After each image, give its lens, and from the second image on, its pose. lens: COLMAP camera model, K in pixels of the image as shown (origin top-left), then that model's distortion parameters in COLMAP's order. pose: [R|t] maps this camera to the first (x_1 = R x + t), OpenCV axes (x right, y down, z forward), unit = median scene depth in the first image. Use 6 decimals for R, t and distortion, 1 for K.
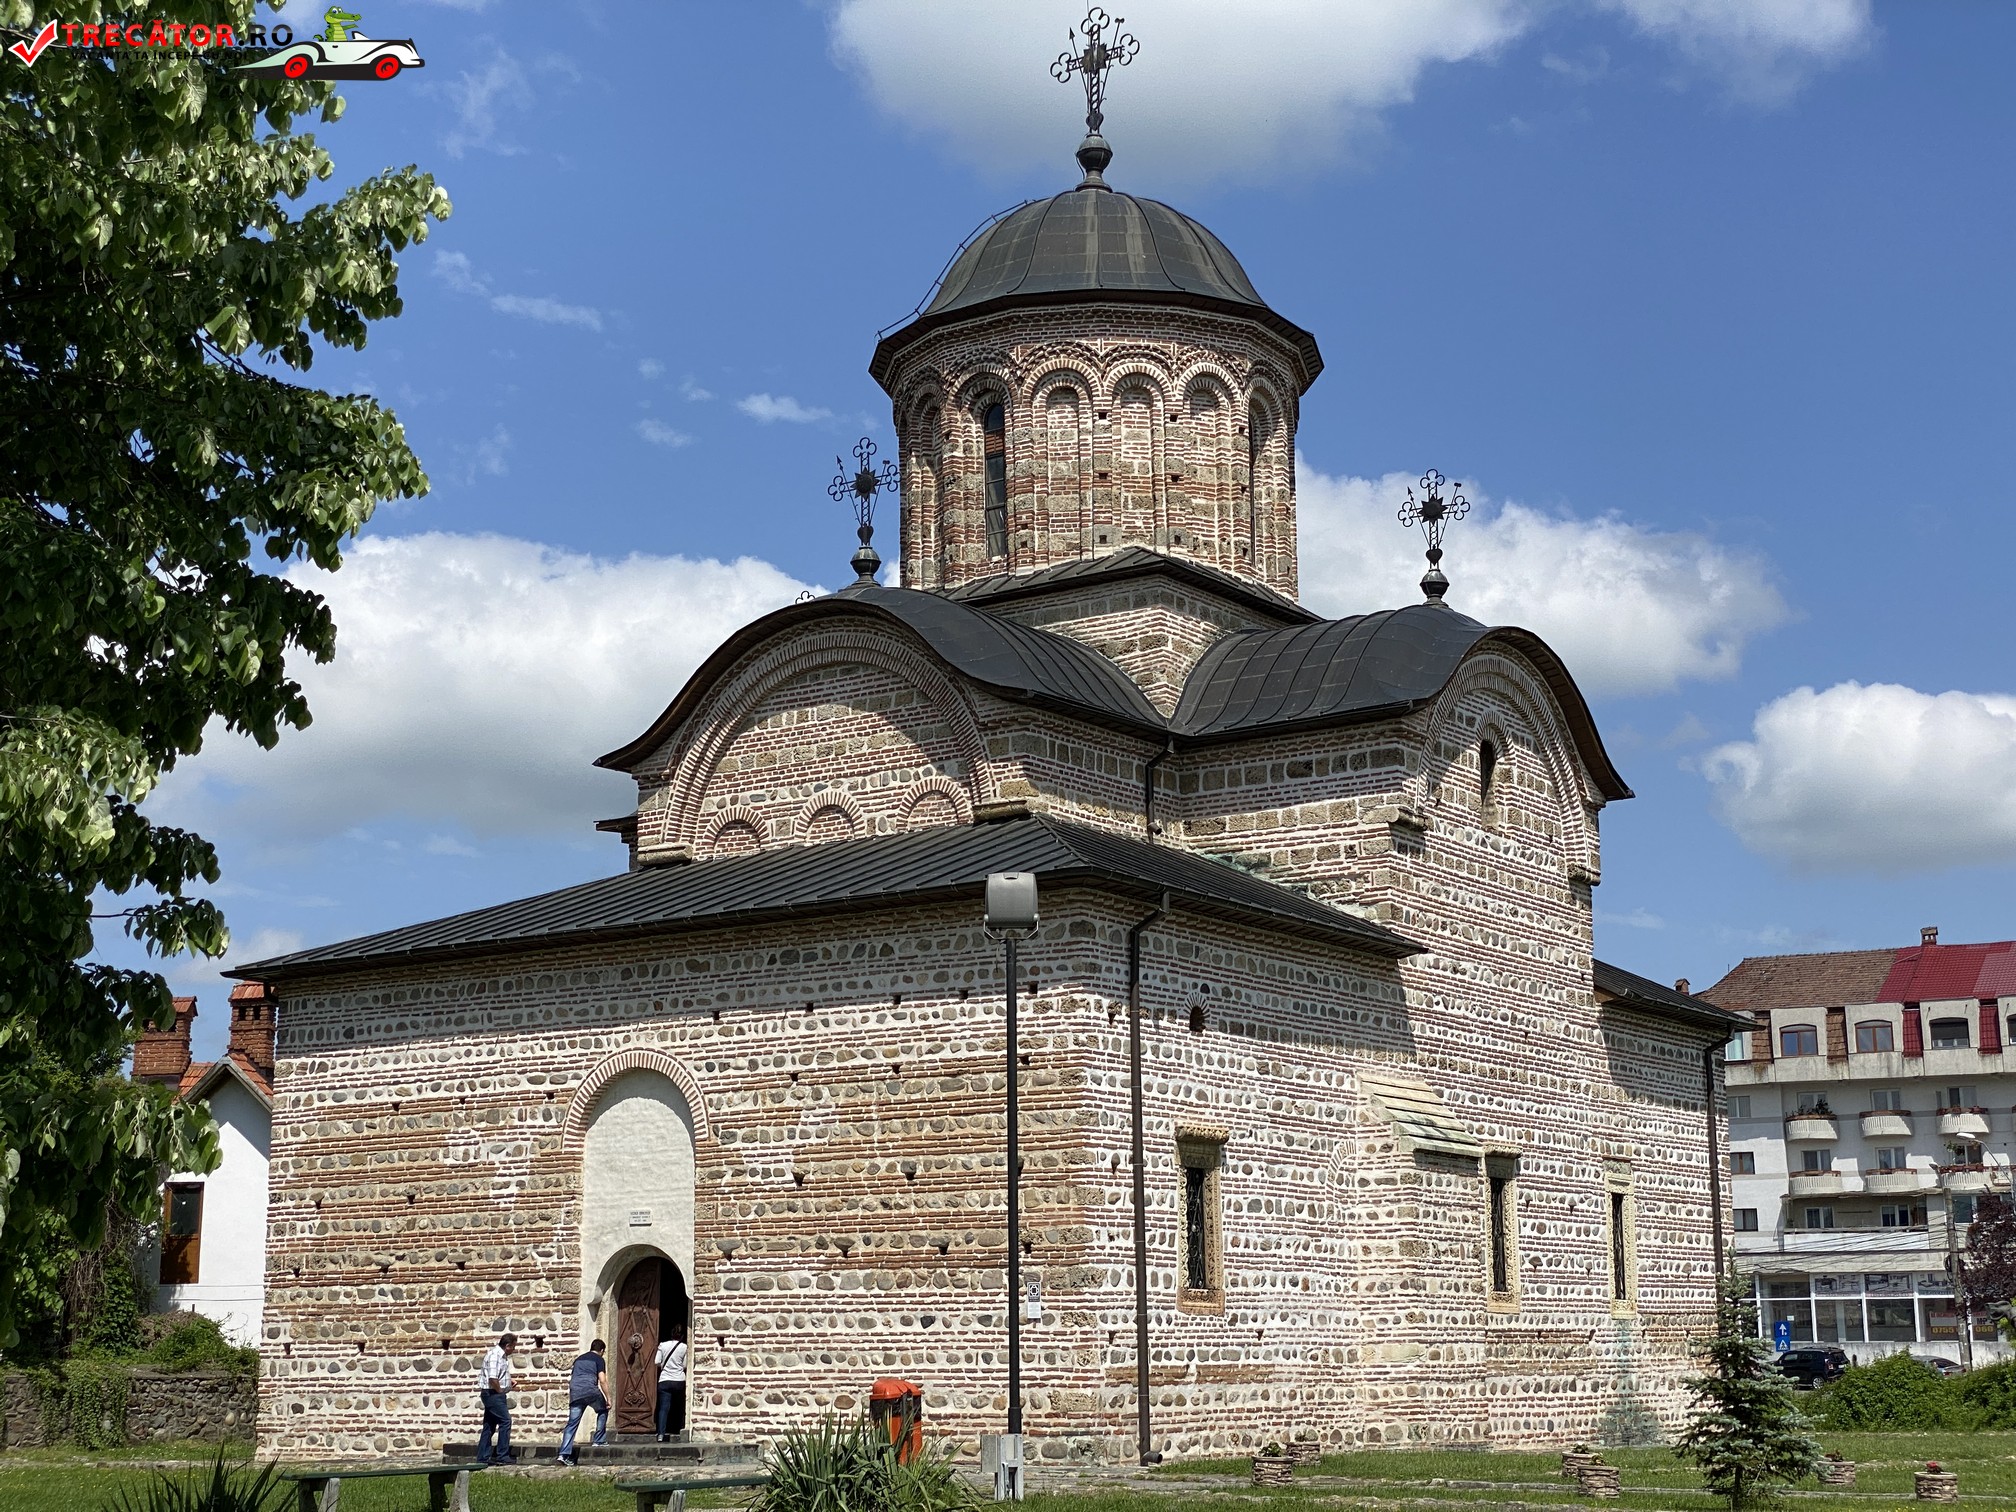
lens RADIAL K [[2812.4, 0, 1010.3], [0, 2812.4, 736.1], [0, 0, 1]] dist [0.086856, 0.000000]
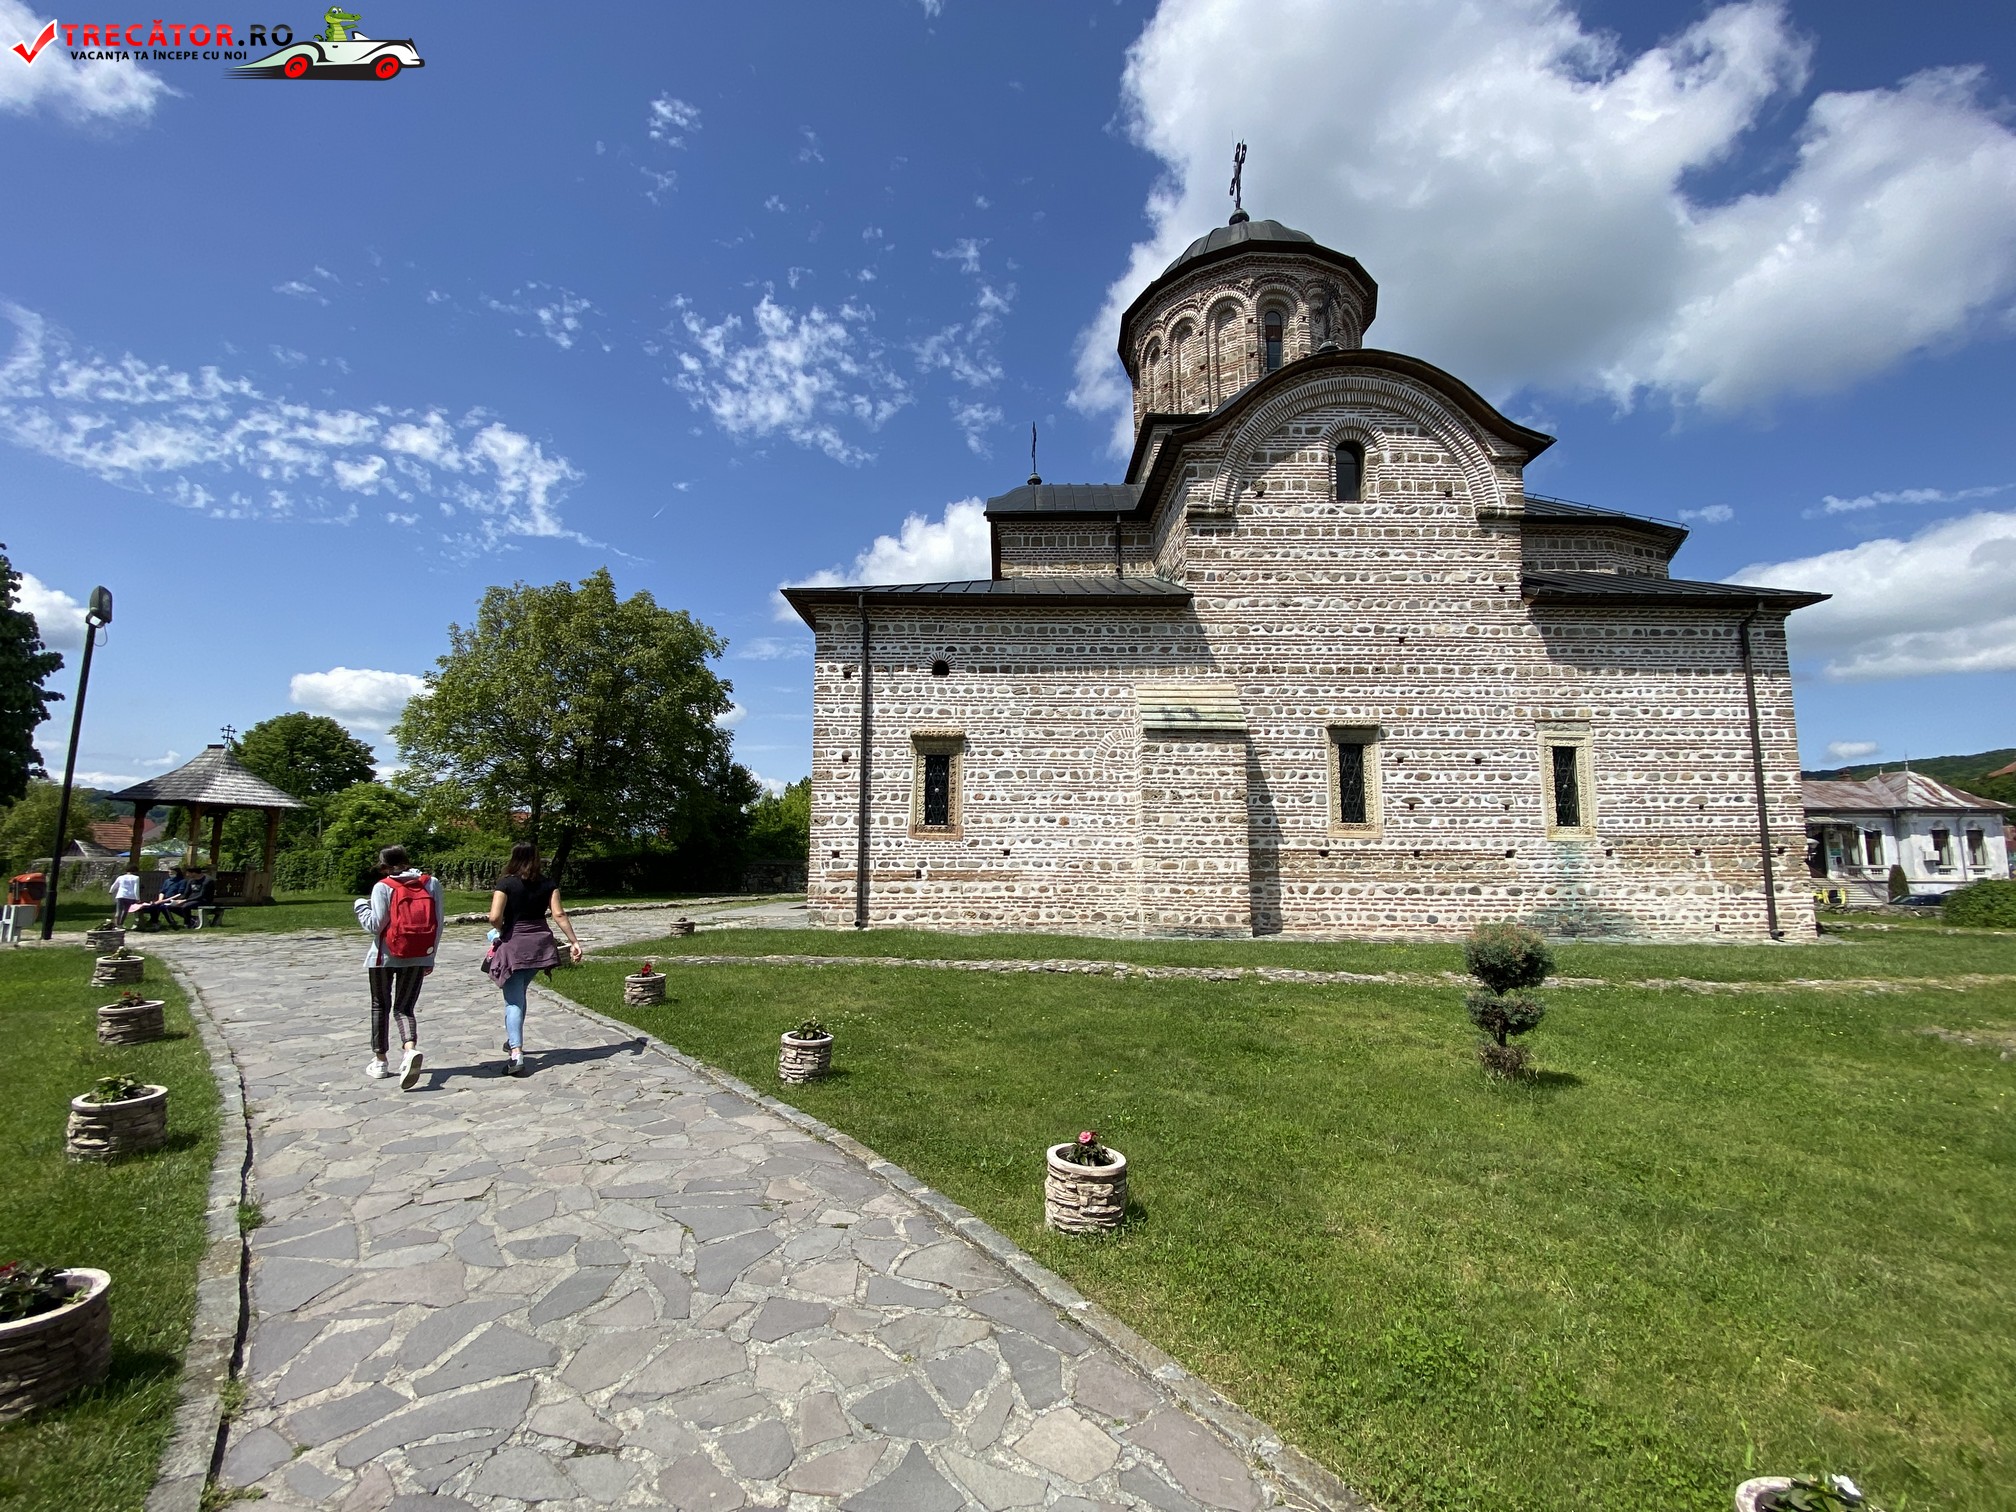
lens RADIAL K [[805.2, 0, 1010.5], [0, 805.2, 767.1], [0, 0, 1]] dist [-0.004641, -0.001272]
pose [[0.571251, -0.092148, -0.815587, 0.437632], [0.166009, 0.986112, 0.004861, 0.150741], [0.803812, -0.138171, 0.578615, 0.691224]]
